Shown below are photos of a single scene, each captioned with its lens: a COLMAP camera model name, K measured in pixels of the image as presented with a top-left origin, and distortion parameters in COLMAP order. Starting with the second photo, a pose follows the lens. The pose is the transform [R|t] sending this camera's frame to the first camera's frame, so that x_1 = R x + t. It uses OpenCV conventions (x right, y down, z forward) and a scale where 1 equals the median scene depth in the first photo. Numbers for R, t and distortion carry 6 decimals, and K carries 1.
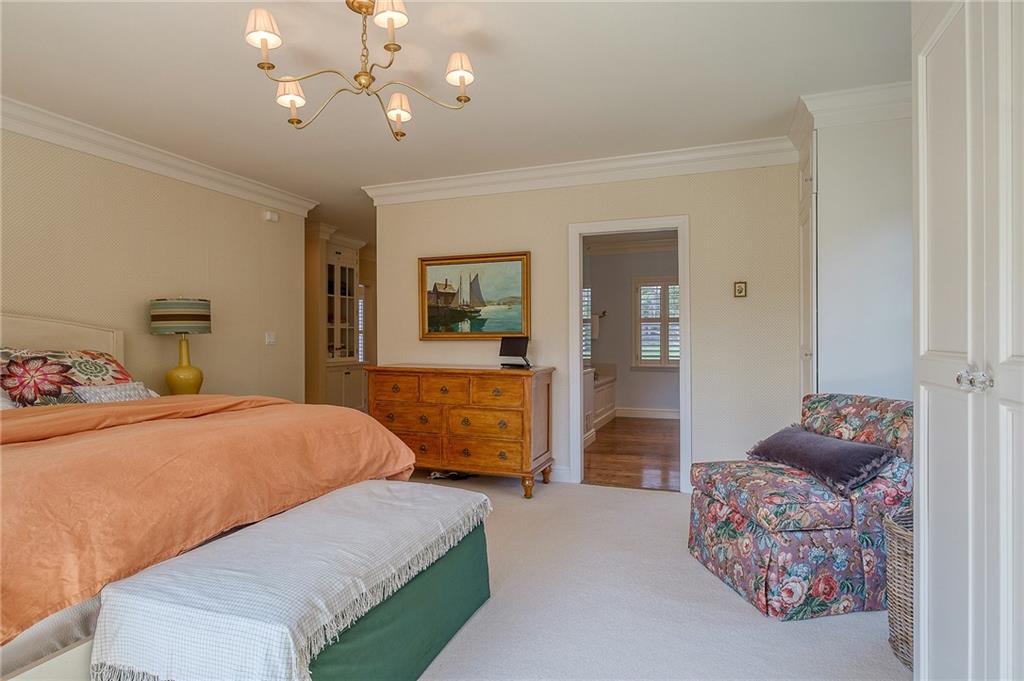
lens RADIAL K [[566.0, 0, 510.7], [0, 566.0, 339.5], [0, 0, 1]] dist [-0.000813, -0.000099]
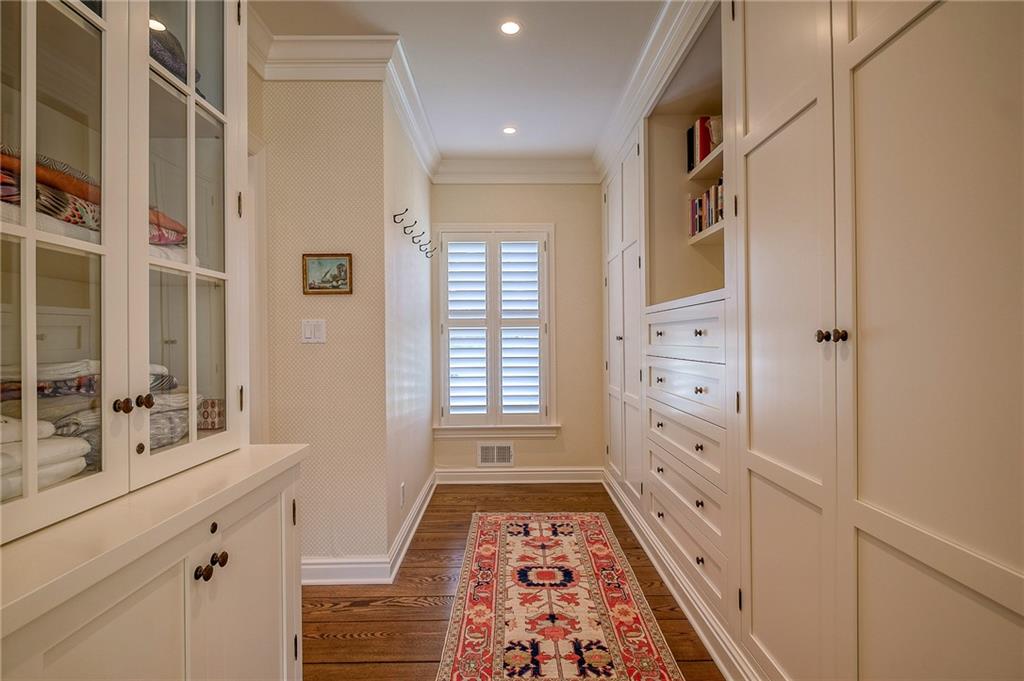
lens RADIAL K [[549.3, 0, 512.1], [0, 549.3, 339.6], [0, 0, 1]] dist [-0.002835, -0.000209]
pose [[0.950966, -0.000029, 0.309296, -0.248678], [0.001614, 0.999987, -0.004869, 0.001204], [-0.309292, 0.005129, 0.950953, 0.810737]]
